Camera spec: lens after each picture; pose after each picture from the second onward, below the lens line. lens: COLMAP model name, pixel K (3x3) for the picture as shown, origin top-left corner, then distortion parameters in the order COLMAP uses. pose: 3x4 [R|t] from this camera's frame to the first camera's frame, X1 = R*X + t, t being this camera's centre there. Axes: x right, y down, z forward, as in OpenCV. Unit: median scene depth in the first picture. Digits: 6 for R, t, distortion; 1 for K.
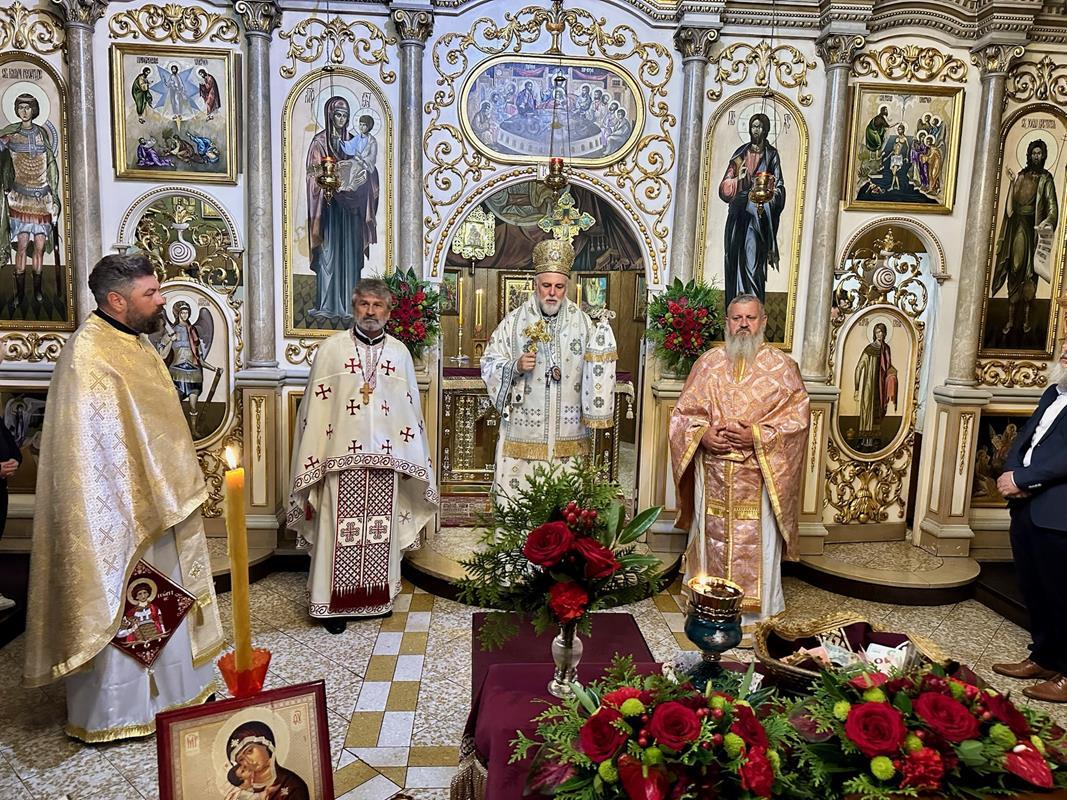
lens RADIAL K [[753.6, 0, 531.6], [0, 753.6, 408.5], [0, 0, 1]] dist [0.038266, -0.048230]
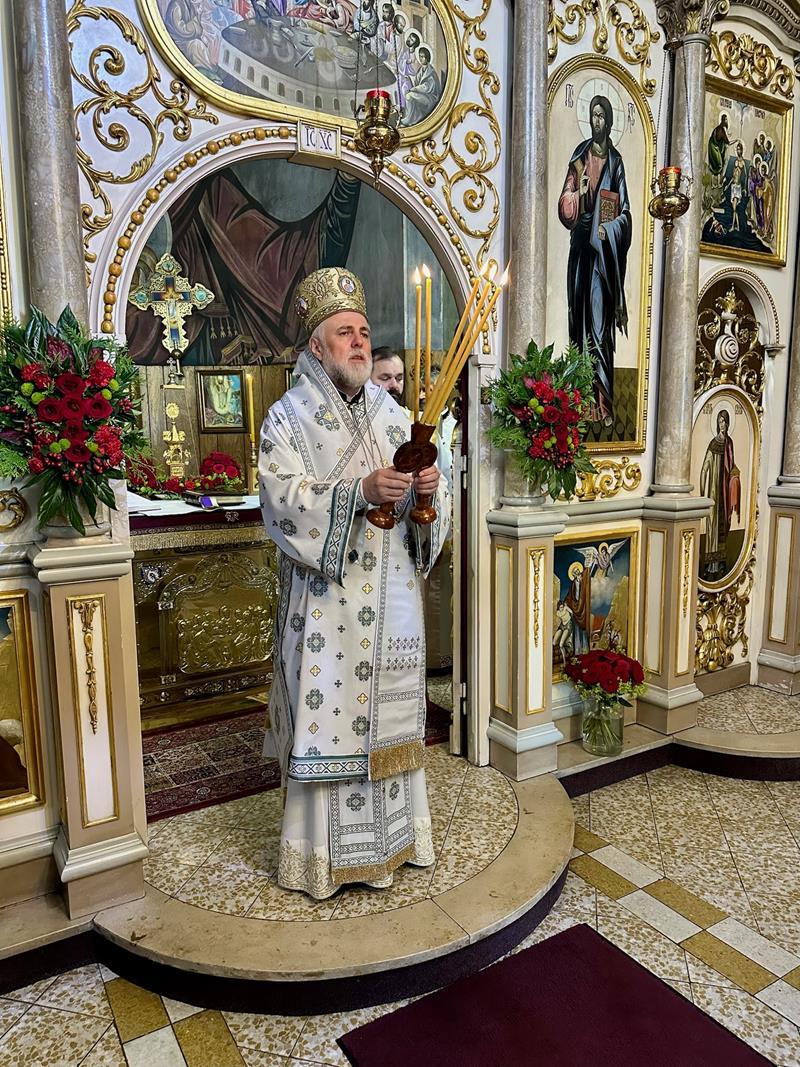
lens RADIAL K [[753.6, 0, 398.1], [0, 753.6, 539.8], [0, 0, 1]] dist [0.038266, -0.048230]
pose [[0.890025, -0.106254, 0.443357, -0.193673], [0.099757, 0.994285, 0.038030, -0.046037], [-0.444864, 0.010381, 0.895538, 0.490999]]
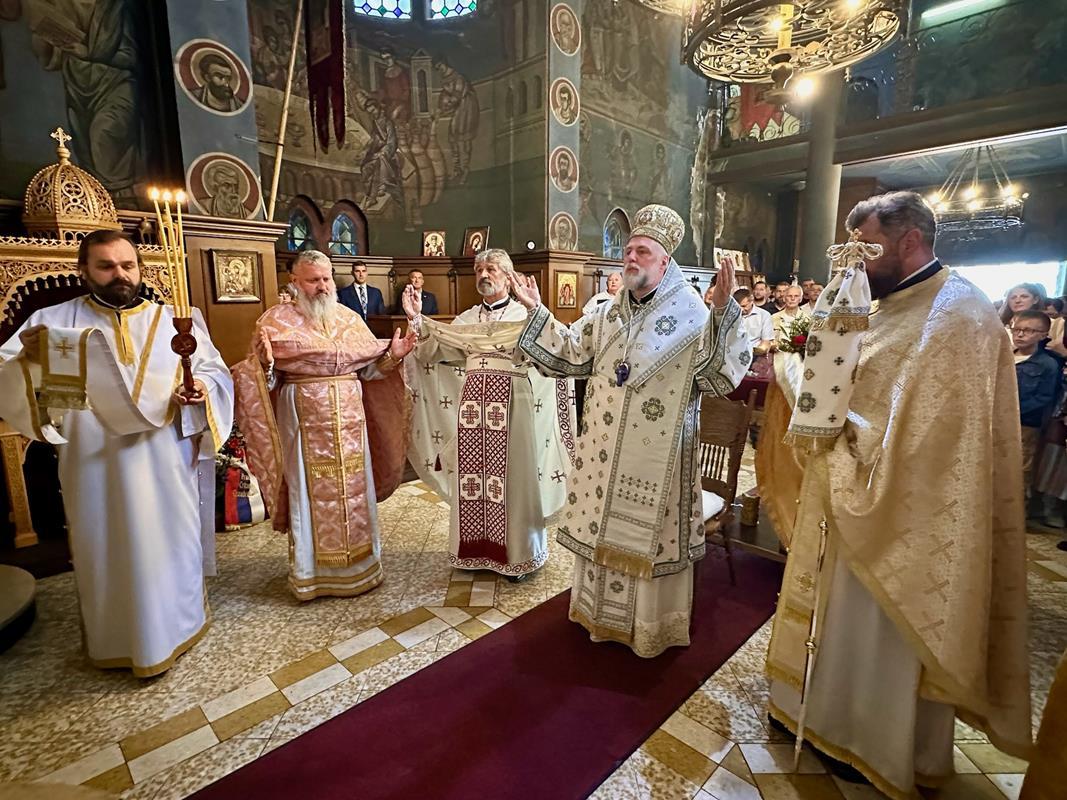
lens RADIAL K [[556.0, 0, 530.0], [0, 556.0, 400.1], [0, 0, 1]] dist [-0.003823, -0.000058]
pose [[-0.656119, -0.158774, 0.737766, -0.256848], [0.078837, 0.957847, 0.276250, -0.087785], [-0.750528, 0.239416, -0.615945, 0.877503]]
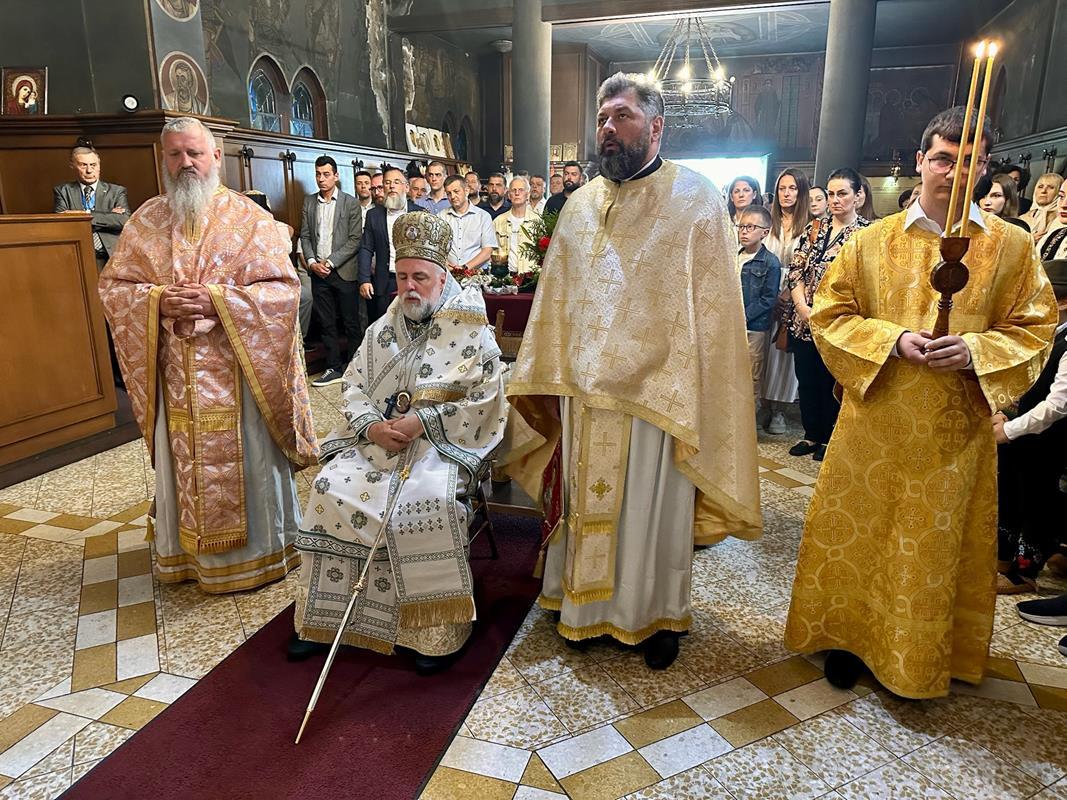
lens RADIAL K [[753.6, 0, 533.1], [0, 753.6, 398.9], [0, 0, 1]] dist [0.038266, -0.048230]
pose [[-0.930958, -0.121564, 0.344295, -0.222288], [0.017983, 0.926539, 0.375770, -0.079886], [-0.364683, 0.356017, -0.860382, 0.882545]]
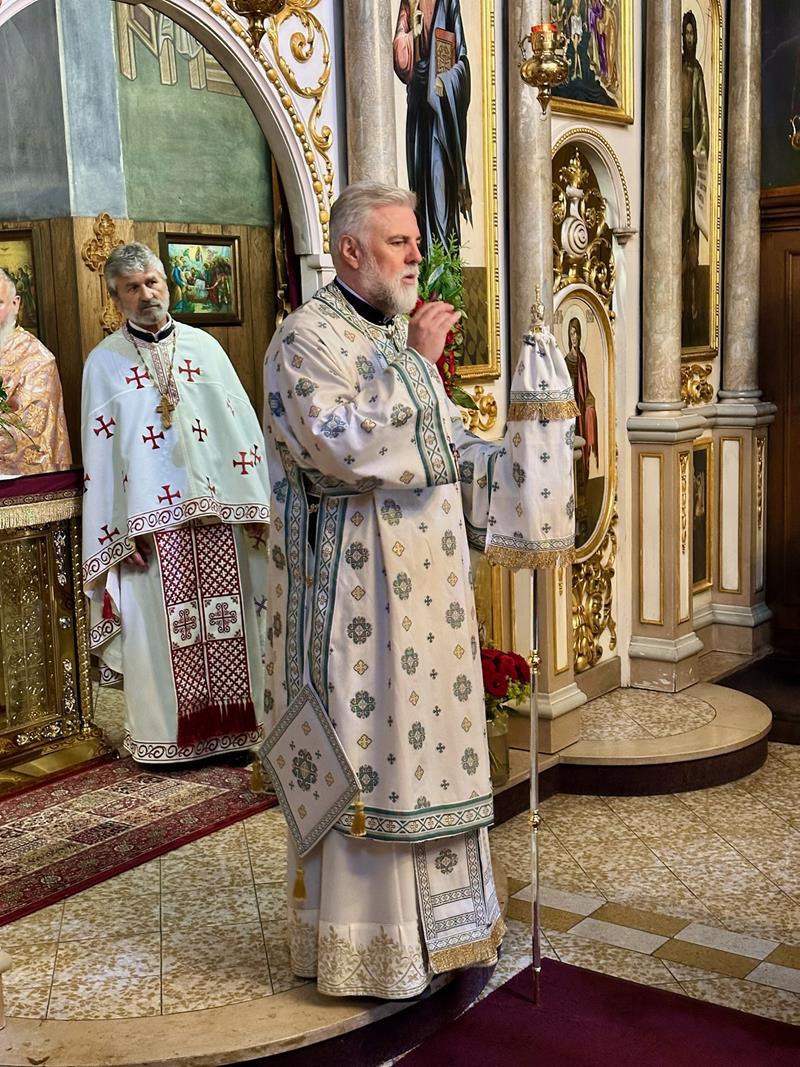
lens RADIAL K [[1488.6, 0, 387.0], [0, 1488.6, 530.3], [0, 0, 1]] dist [0.119385, 0.000000]
pose [[0.646254, -0.160603, 0.746032, -0.524204], [0.153283, 0.984998, 0.079264, -0.068826], [-0.747570, 0.063129, 0.661176, 0.395156]]
